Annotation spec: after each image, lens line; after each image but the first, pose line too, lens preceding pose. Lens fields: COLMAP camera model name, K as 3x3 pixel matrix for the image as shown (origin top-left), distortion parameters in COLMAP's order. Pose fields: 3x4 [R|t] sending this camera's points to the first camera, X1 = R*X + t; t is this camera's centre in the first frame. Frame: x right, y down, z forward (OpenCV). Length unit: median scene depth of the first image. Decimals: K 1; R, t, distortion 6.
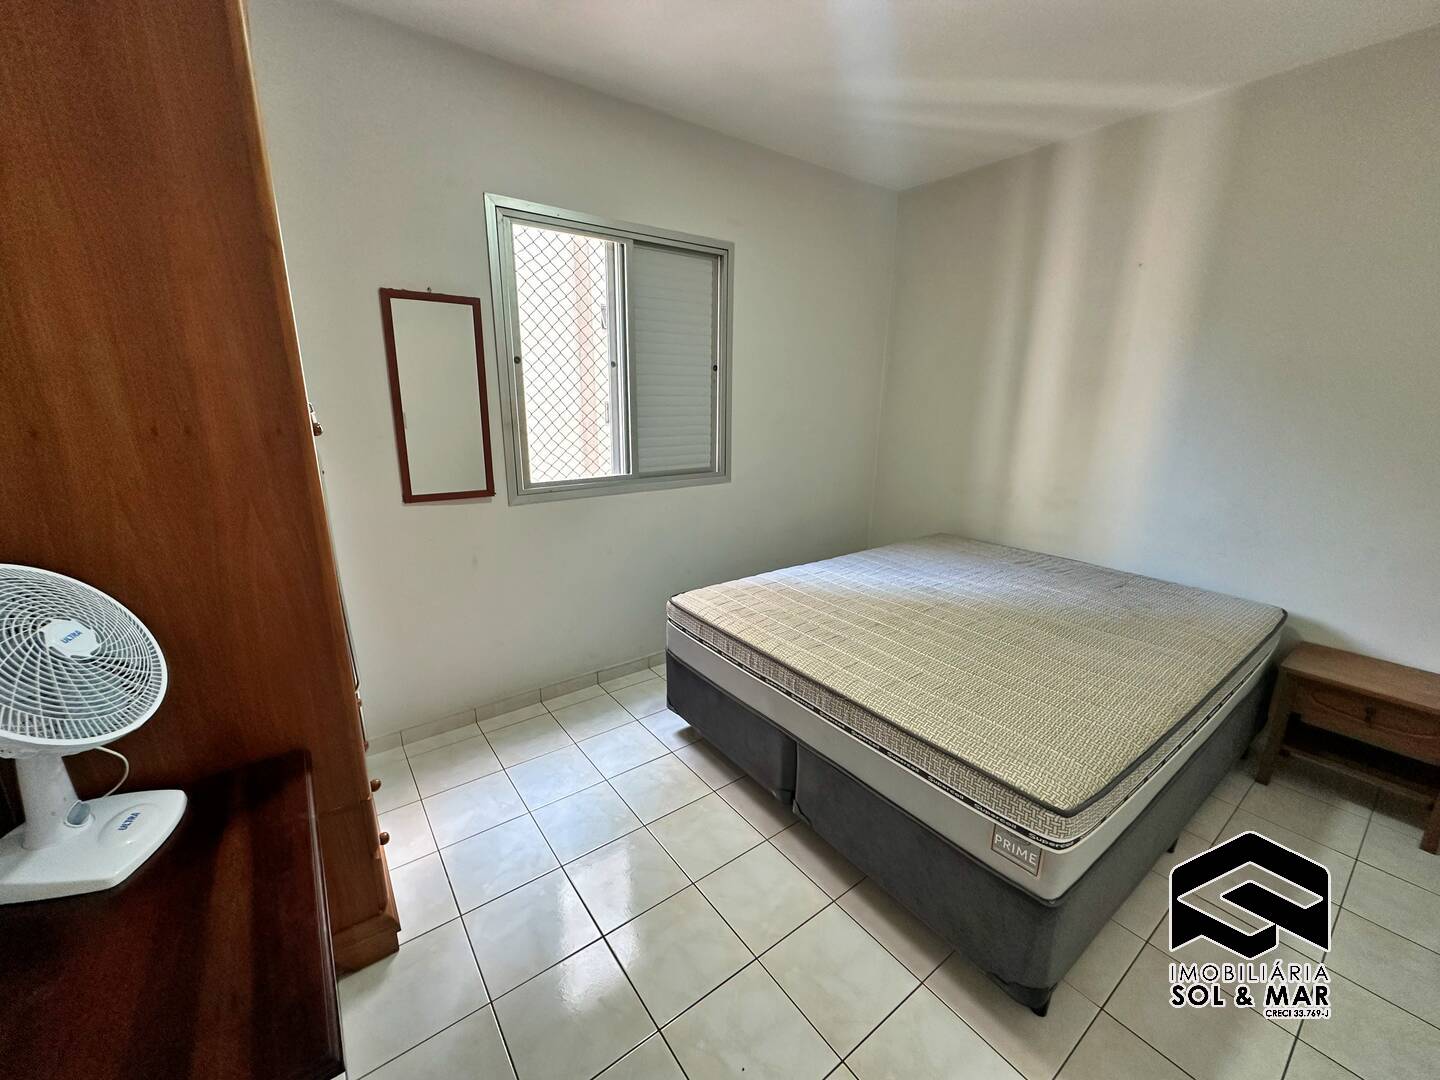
lens RADIAL K [[574.0, 0, 719.1], [0, 574.0, 541.5], [0, 0, 1]] dist [-0.003025, 0.000282]
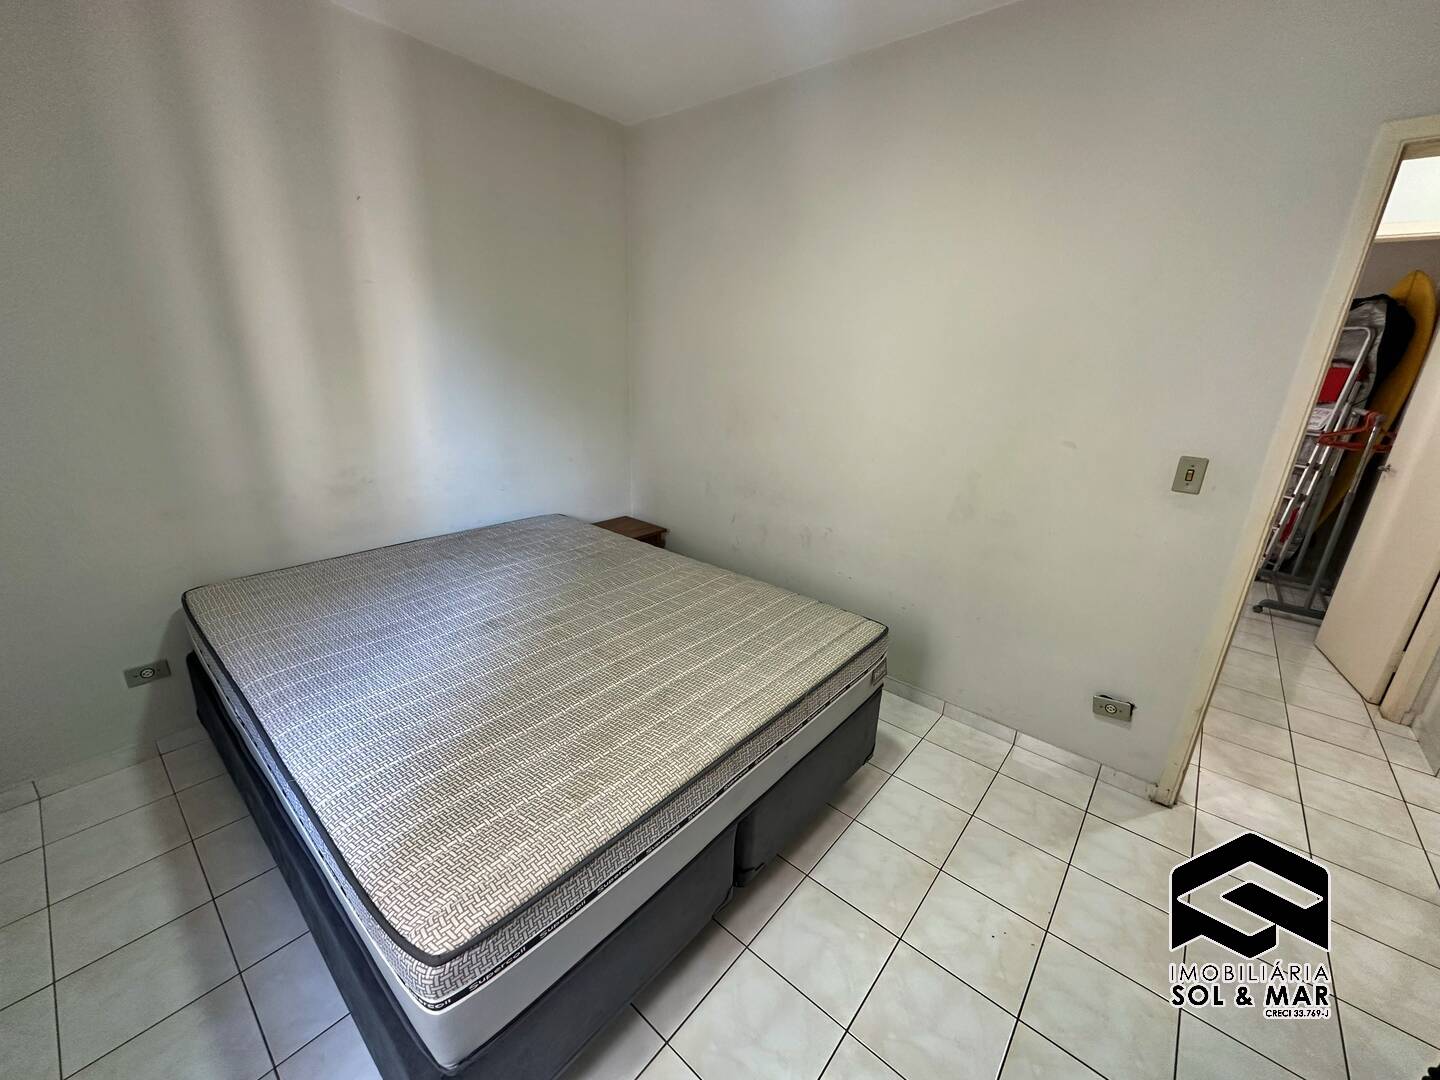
lens RADIAL K [[574.0, 0, 719.1], [0, 574.0, 541.5], [0, 0, 1]] dist [-0.003025, 0.000282]
pose [[-0.221623, -0.318779, 0.921555, -0.493461], [0.211184, 0.906937, 0.364510, -0.307729], [-0.951990, 0.275402, -0.133677, 1.059437]]
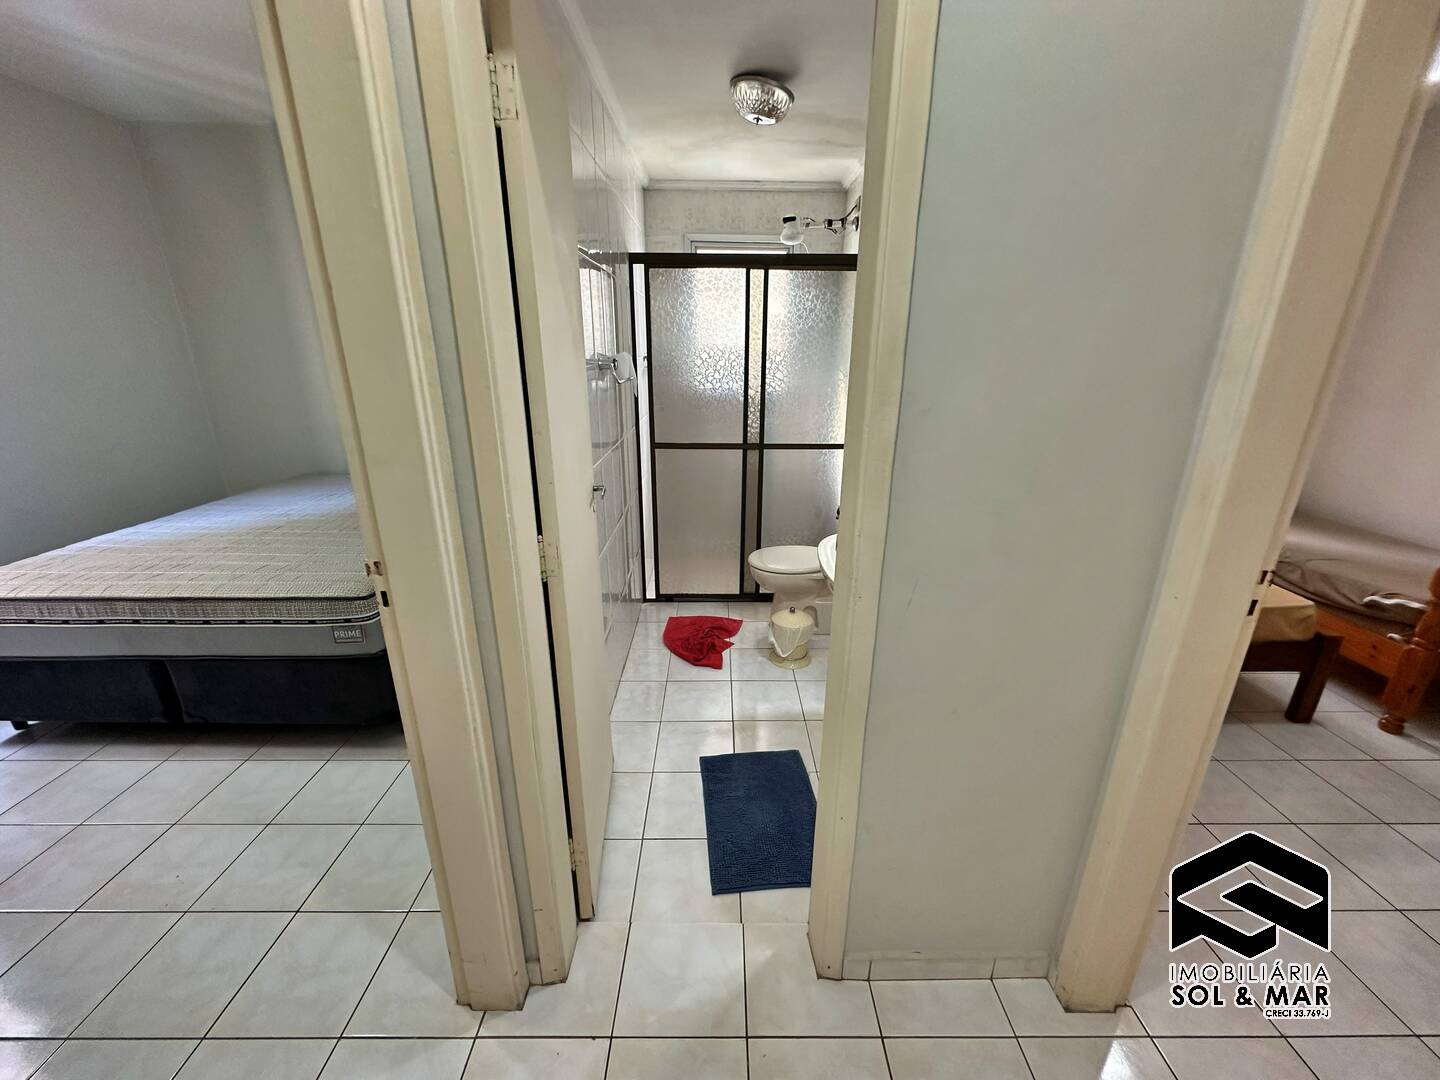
lens RADIAL K [[572.9, 0, 720.0], [0, 572.9, 540.0], [0, 0, 1]] dist [0.000098, 0.000680]
pose [[0.592416, -0.264008, 0.761146, -0.011654], [0.204336, 0.963126, 0.175027, 0.149262], [-0.779288, 0.051841, 0.624518, -0.572773]]
